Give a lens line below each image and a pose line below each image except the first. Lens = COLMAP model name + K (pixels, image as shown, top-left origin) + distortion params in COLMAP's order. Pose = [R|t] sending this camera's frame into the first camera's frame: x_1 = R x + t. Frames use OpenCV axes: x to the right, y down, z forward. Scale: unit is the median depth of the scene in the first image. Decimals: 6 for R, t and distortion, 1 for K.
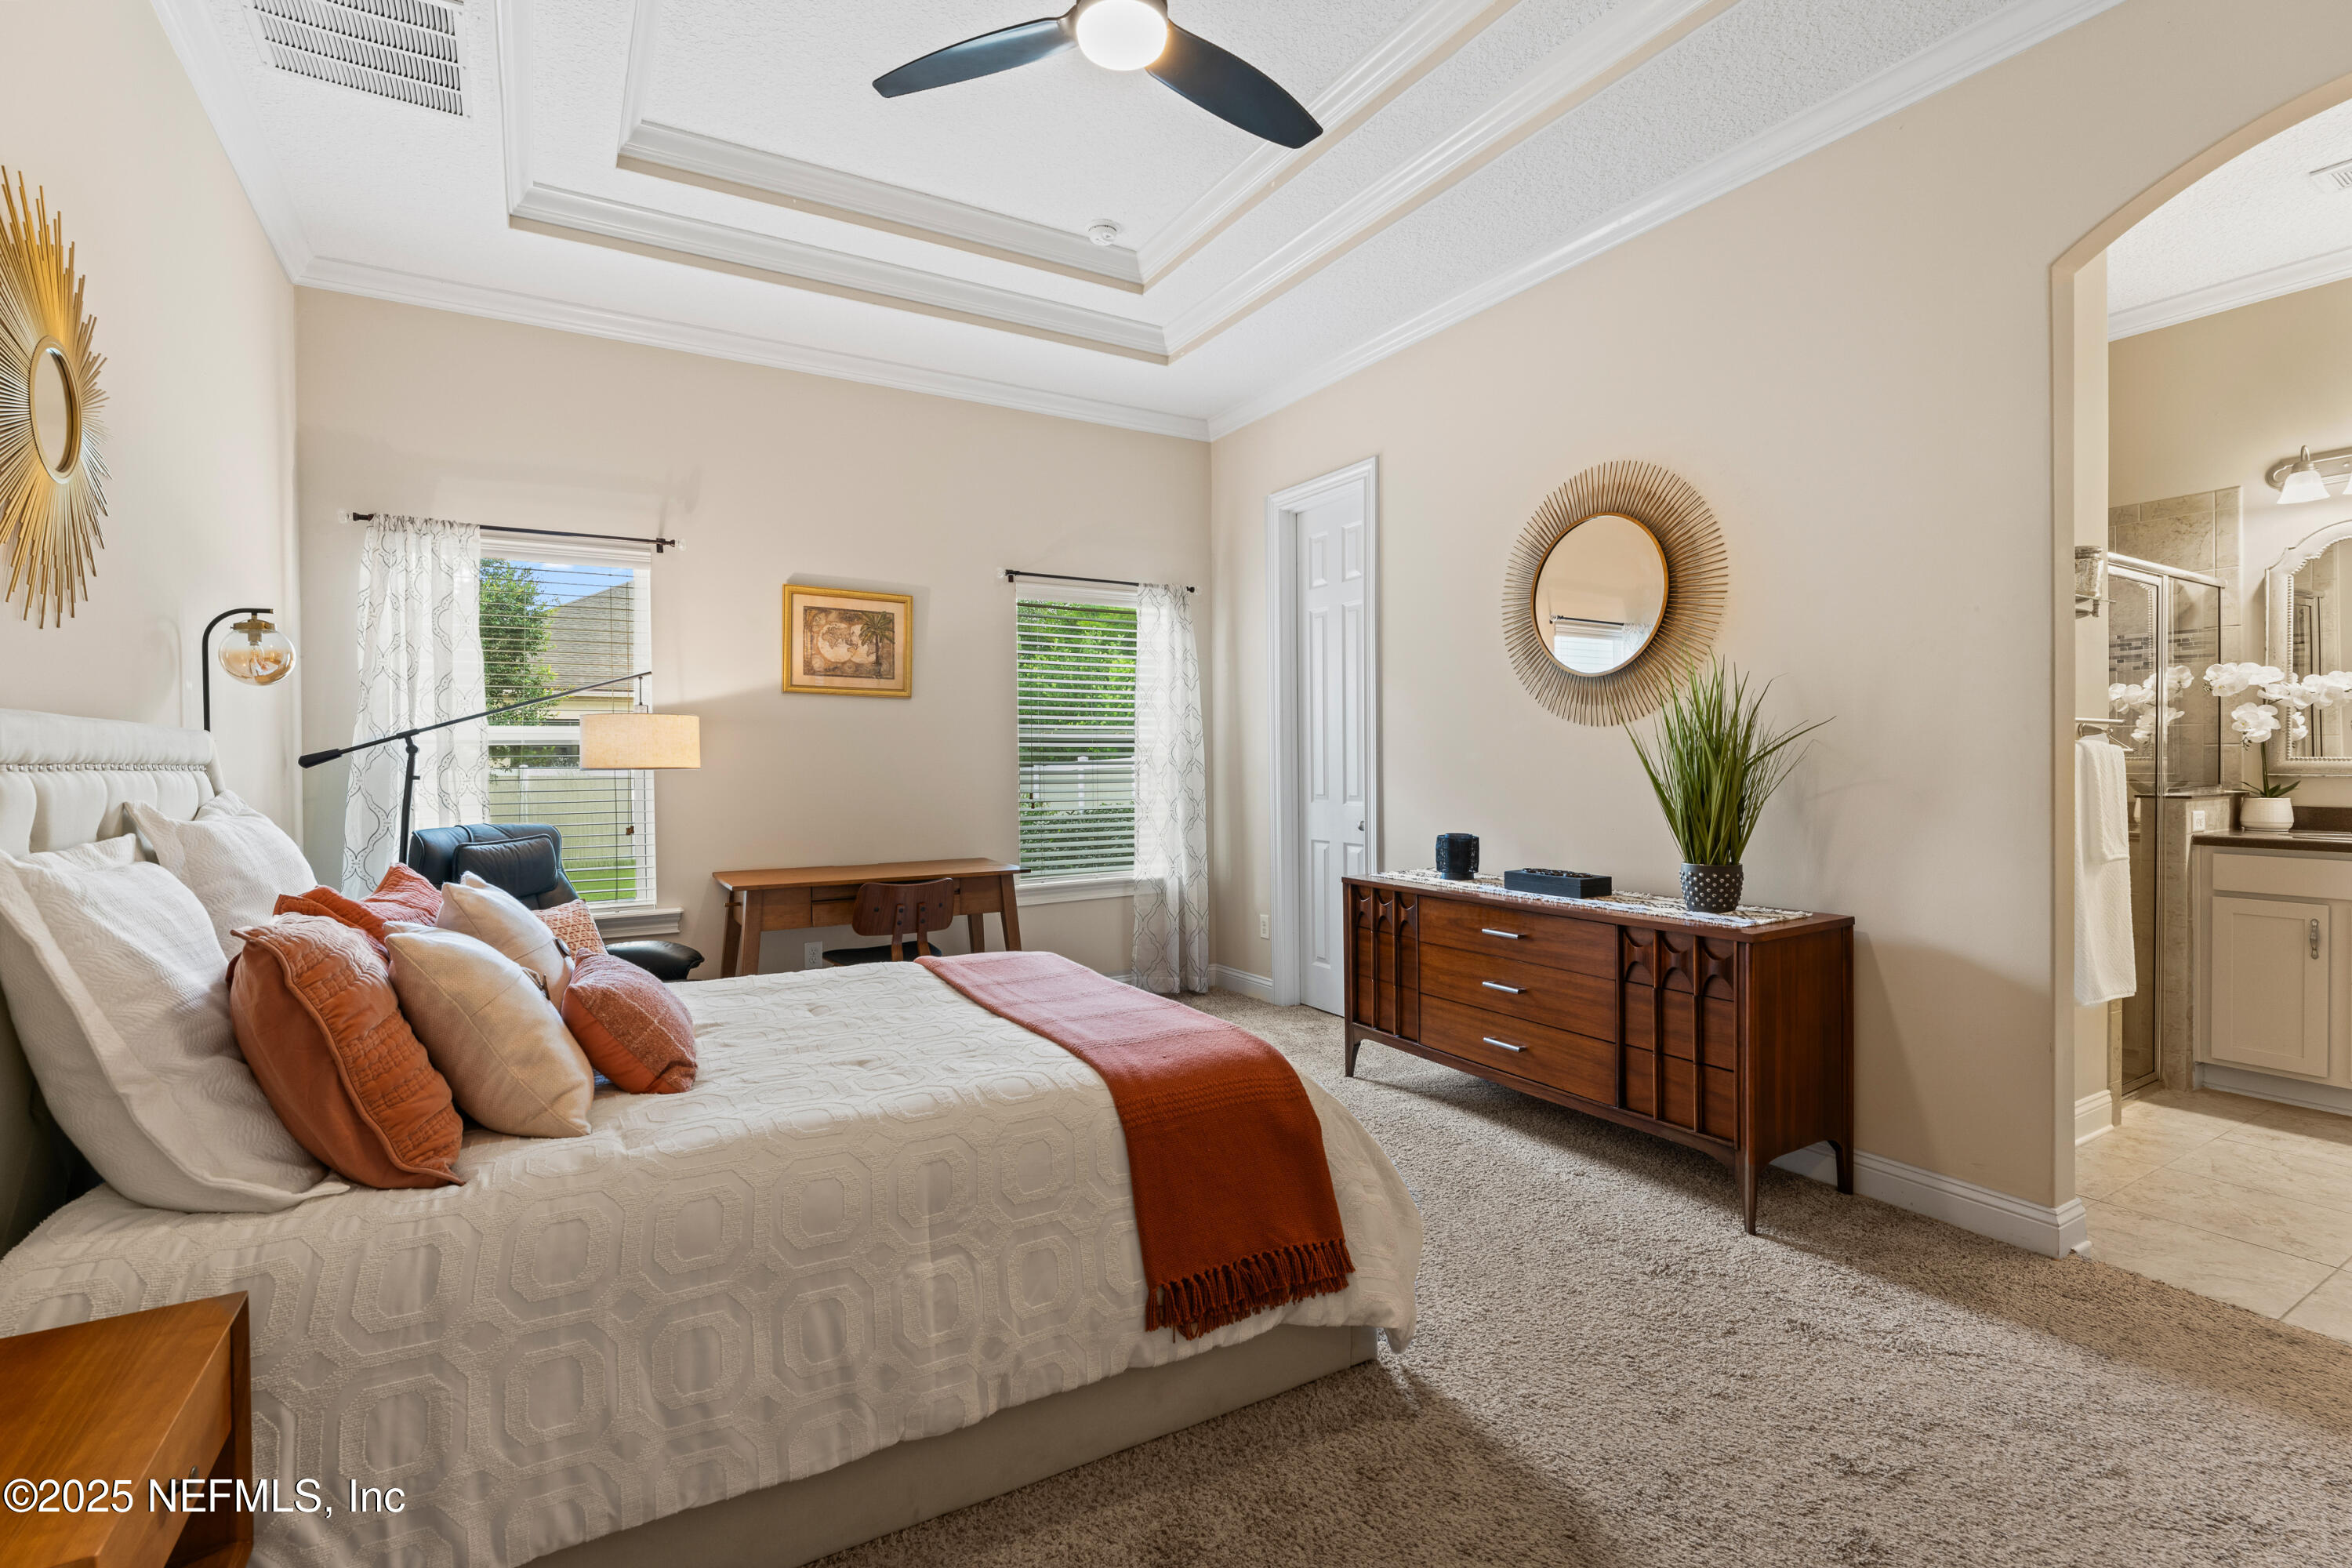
lens RADIAL K [[1069.4, 0, 1166.4], [0, 1069.4, 764.9], [0, 0, 1]] dist [-0.001511, 0.000080]
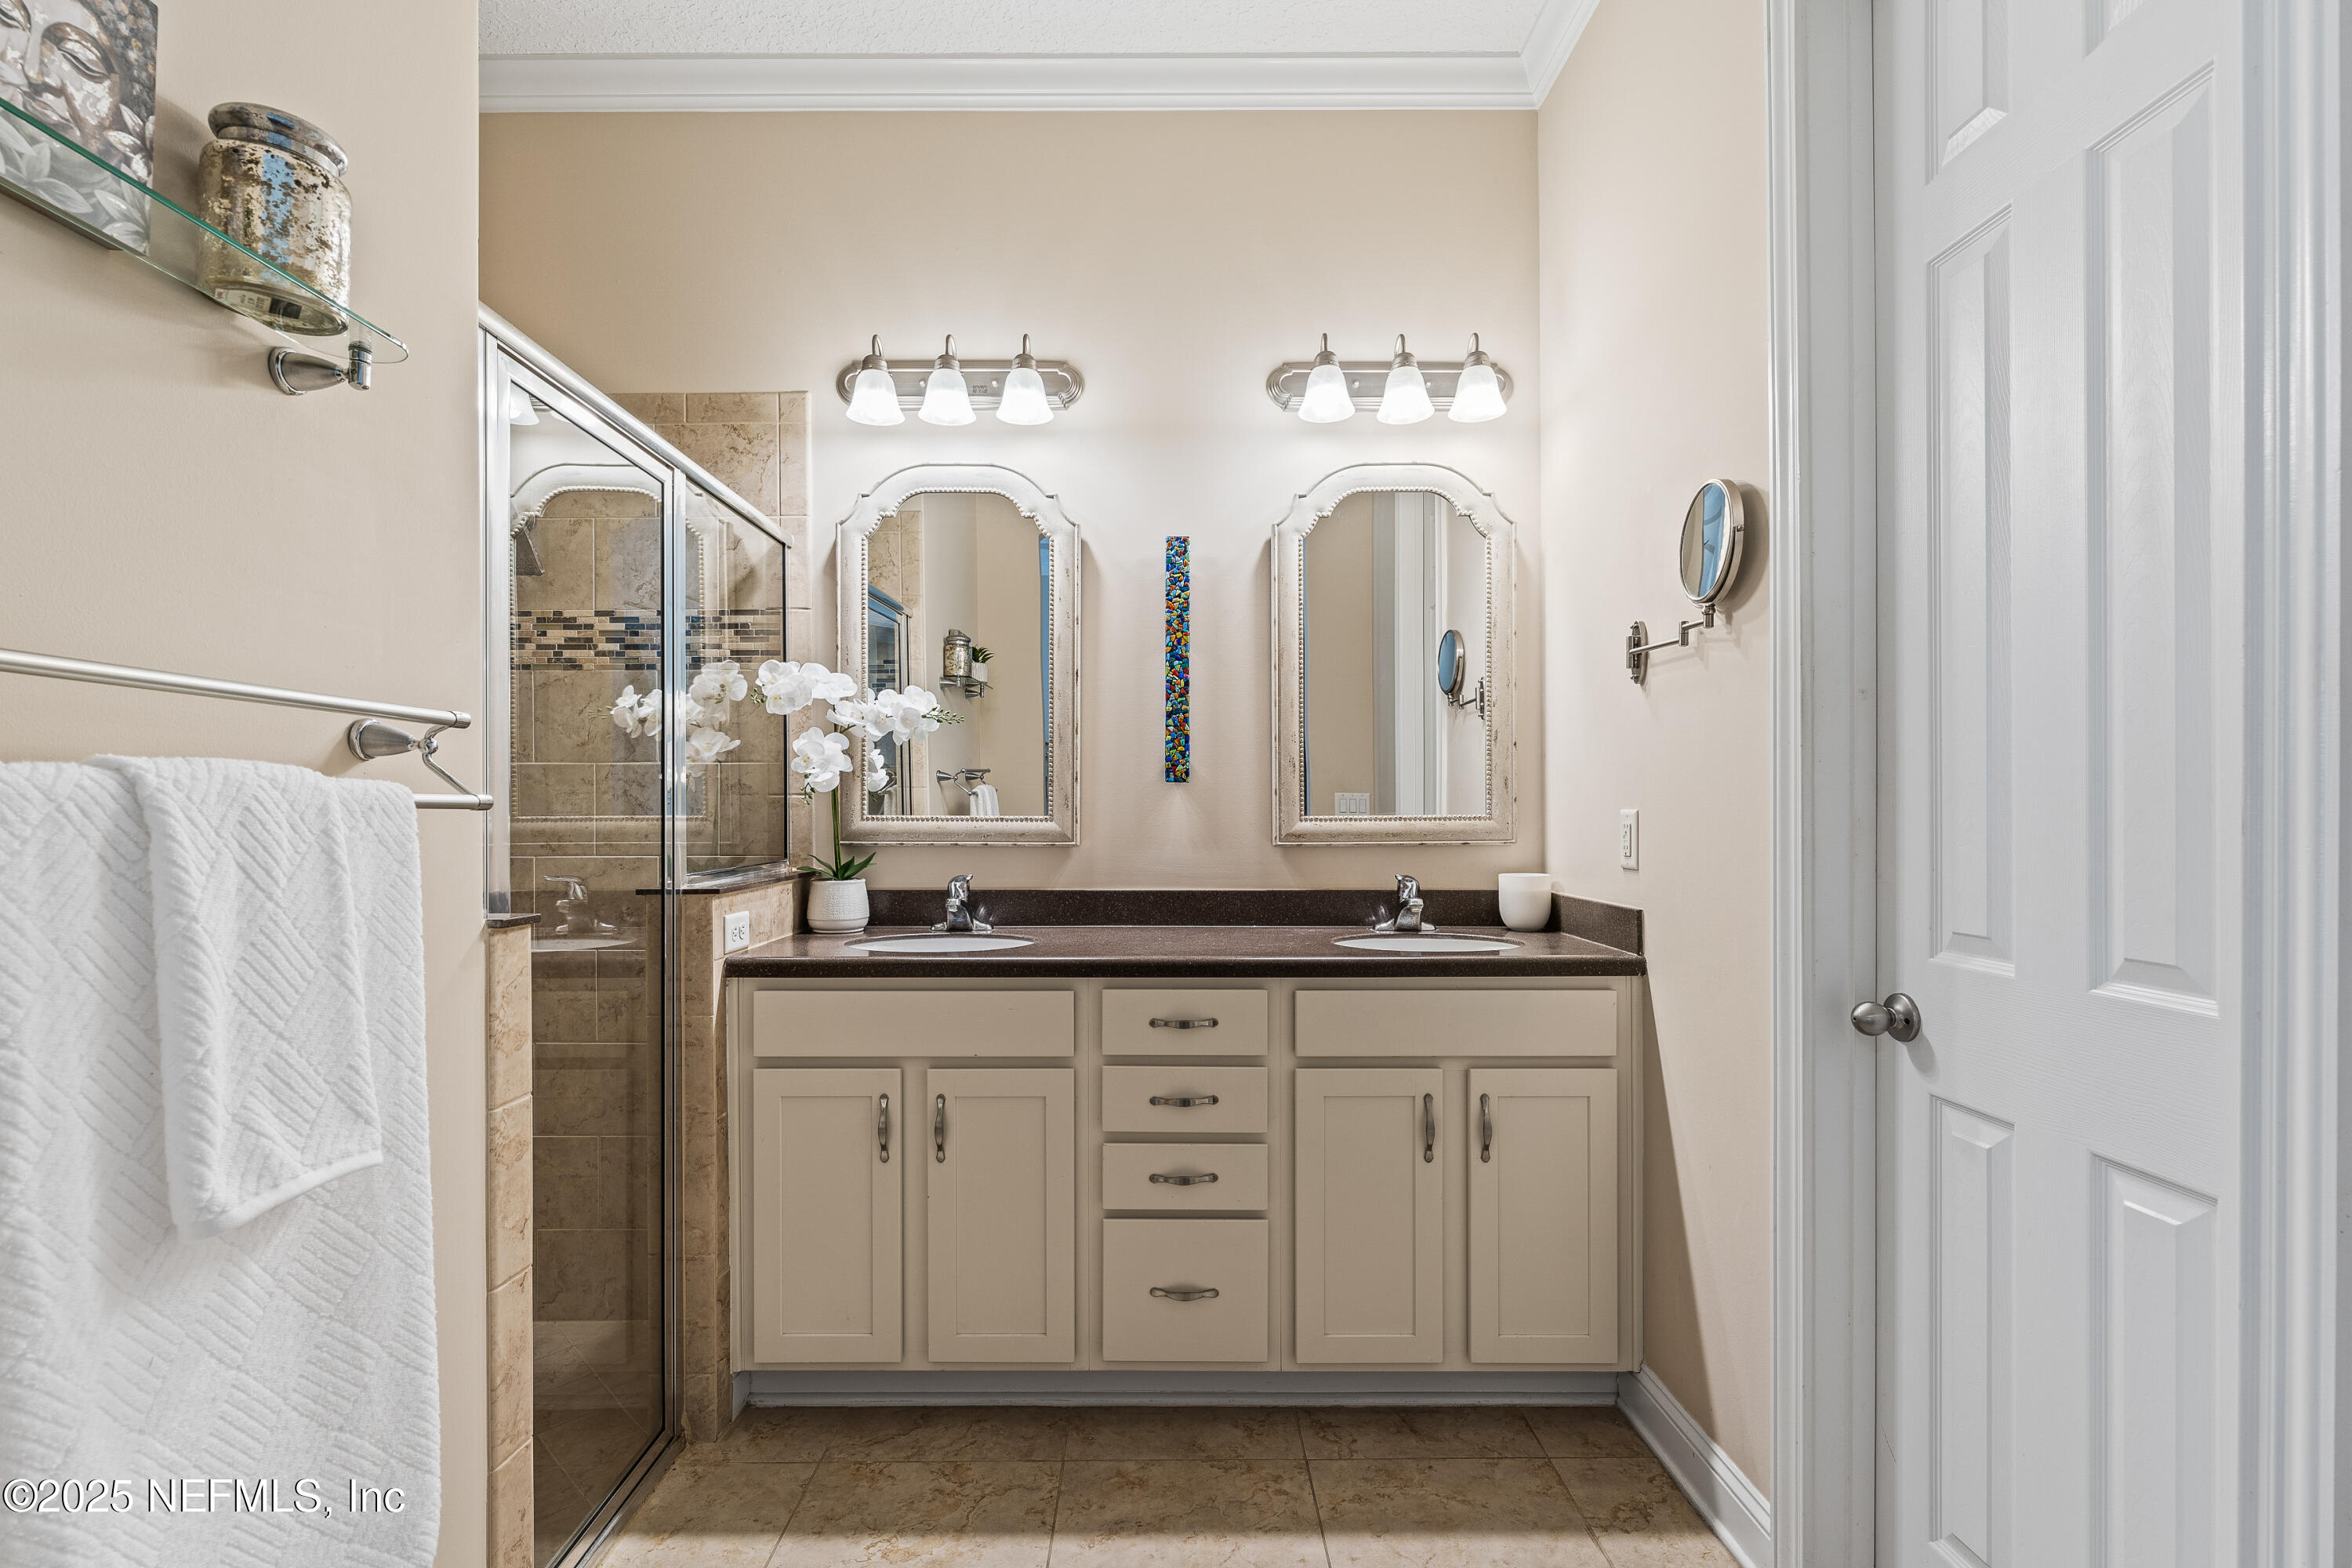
lens RADIAL K [[1074.1, 0, 1171.9], [0, 1074.1, 813.4], [0, 0, 1]] dist [0.001193, 0.000073]
pose [[0.506581, -0.000473, 0.862192, 0.584538], [0.008269, 0.999957, -0.004310, -0.004346], [-0.862153, 0.009313, 0.506563, 0.509152]]
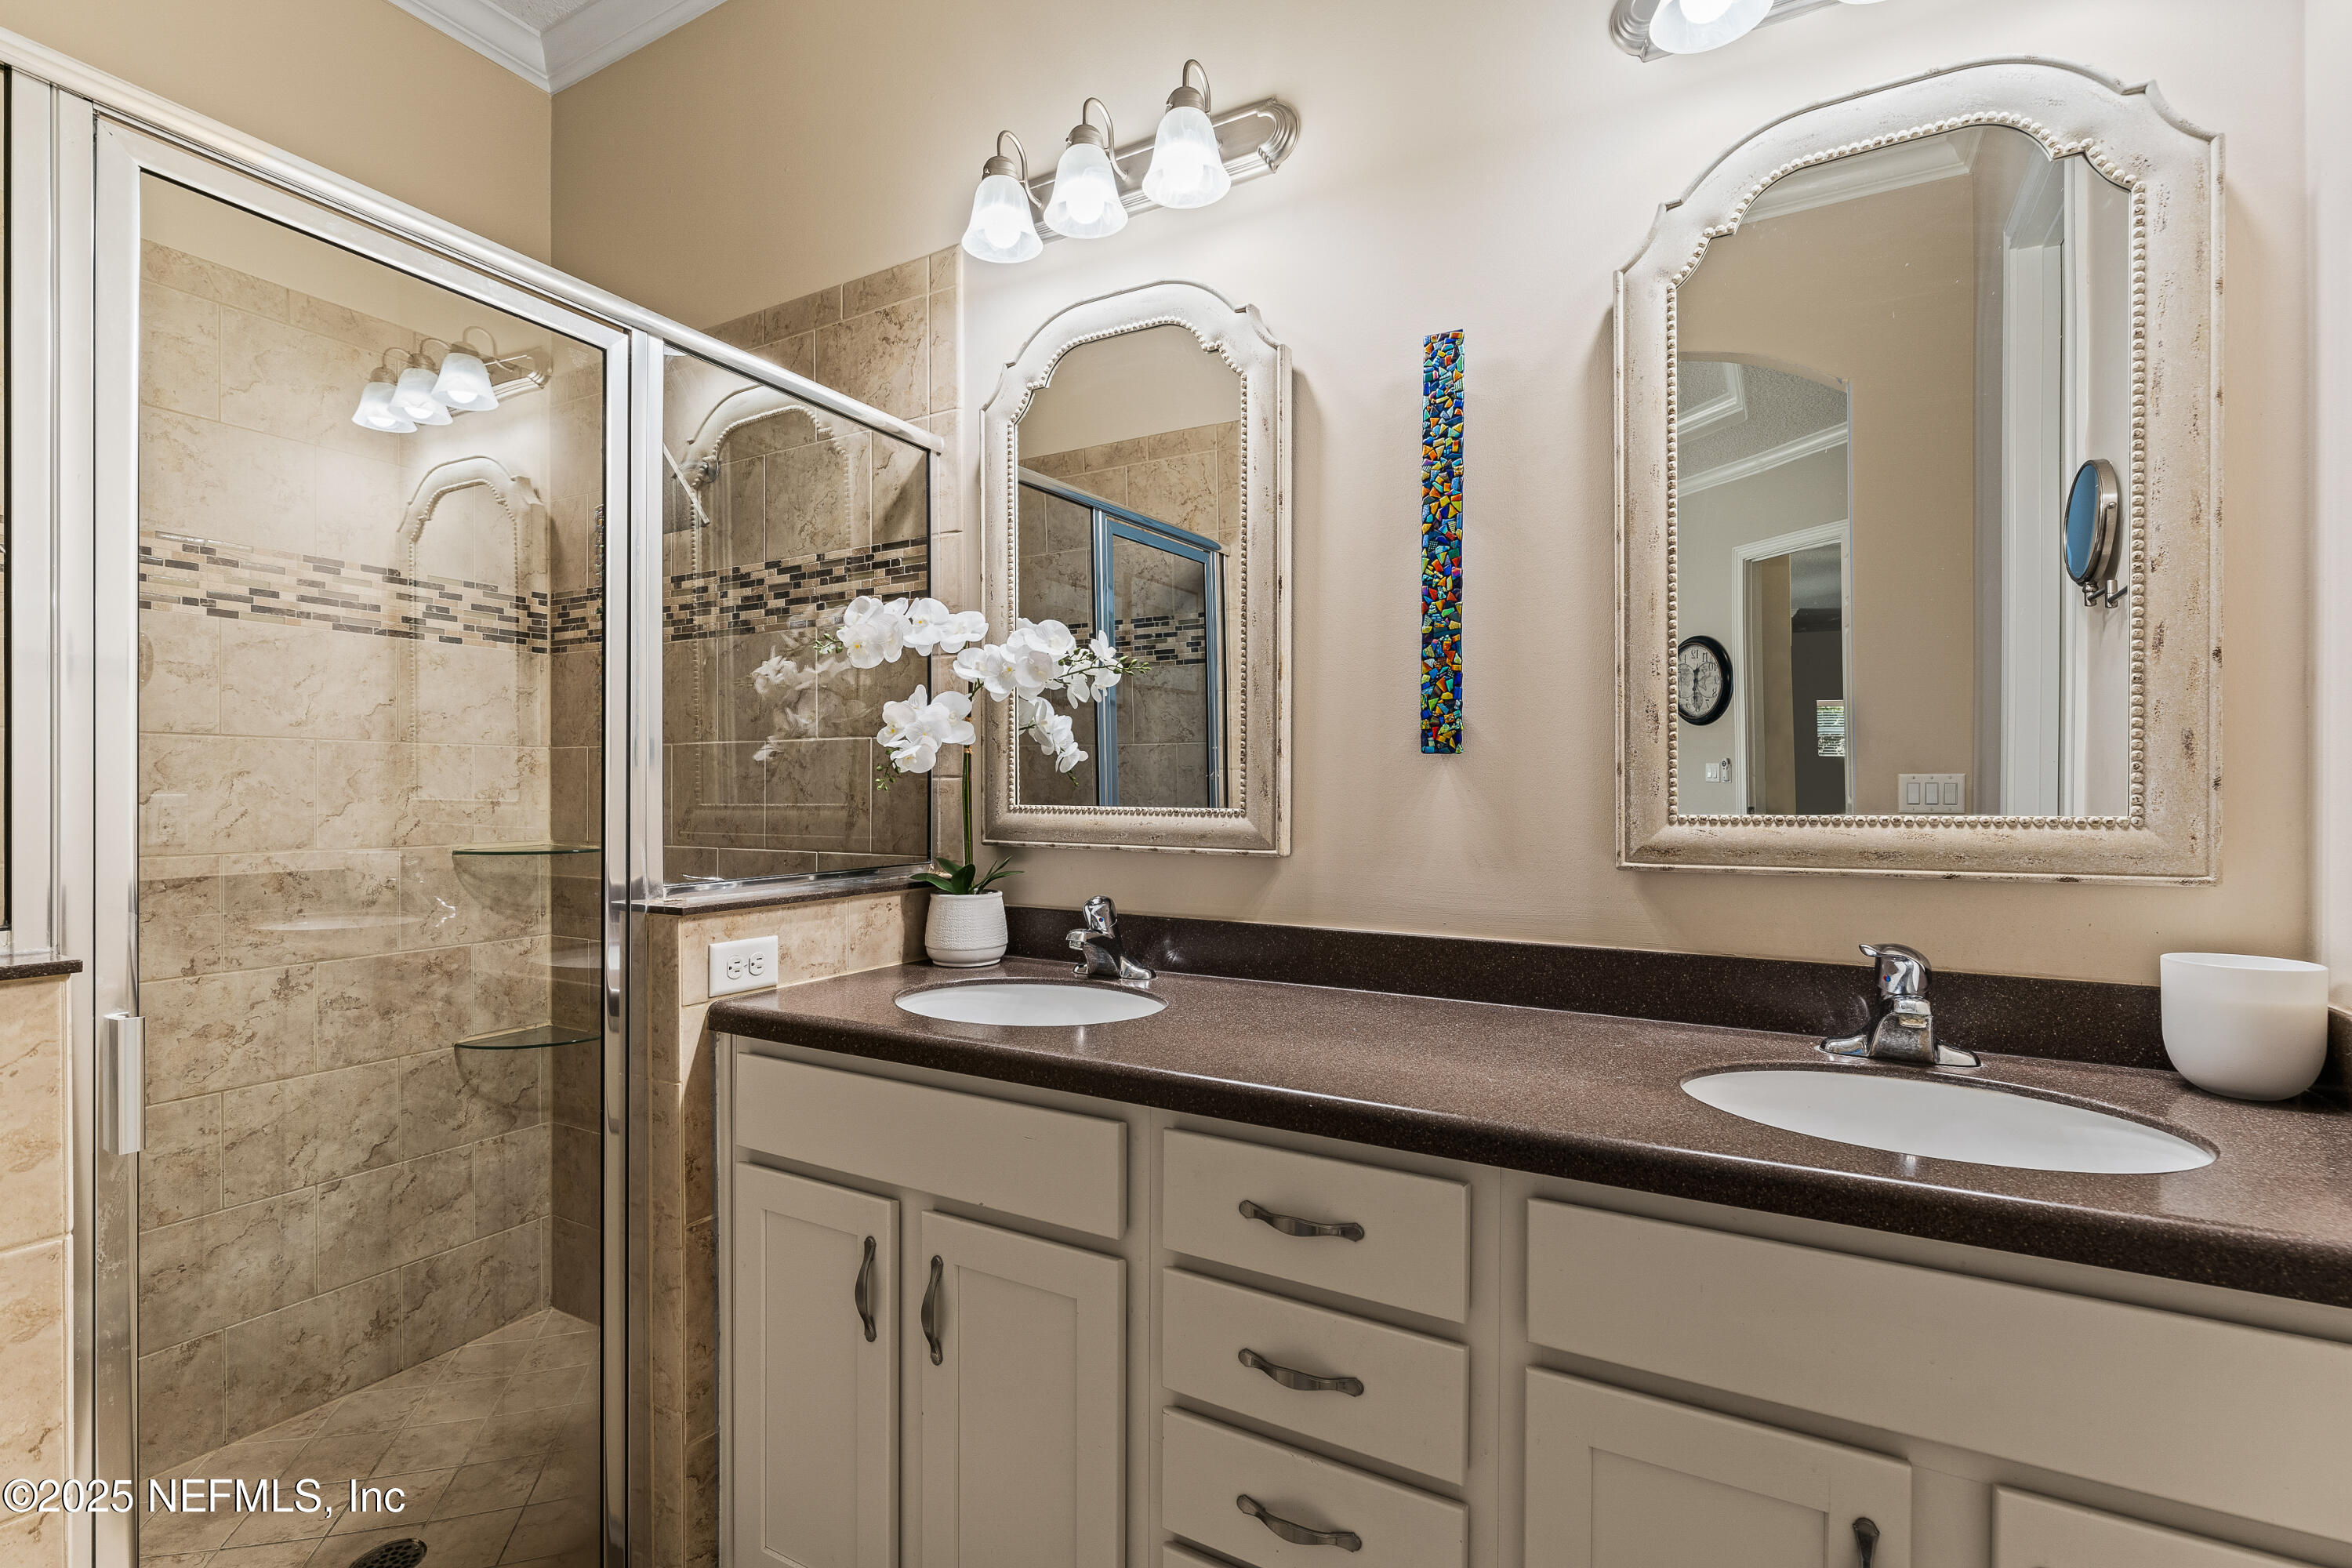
lens RADIAL K [[1058.4, 0, 1175.1], [0, 1058.4, 803.5], [0, 0, 1]] dist [-0.005761, -0.000051]
pose [[0.863286, 0.001371, 0.504714, 0.882322], [-0.001136, 0.999999, -0.000772, -0.007907], [-0.504714, 0.000093, 0.863286, 0.560110]]
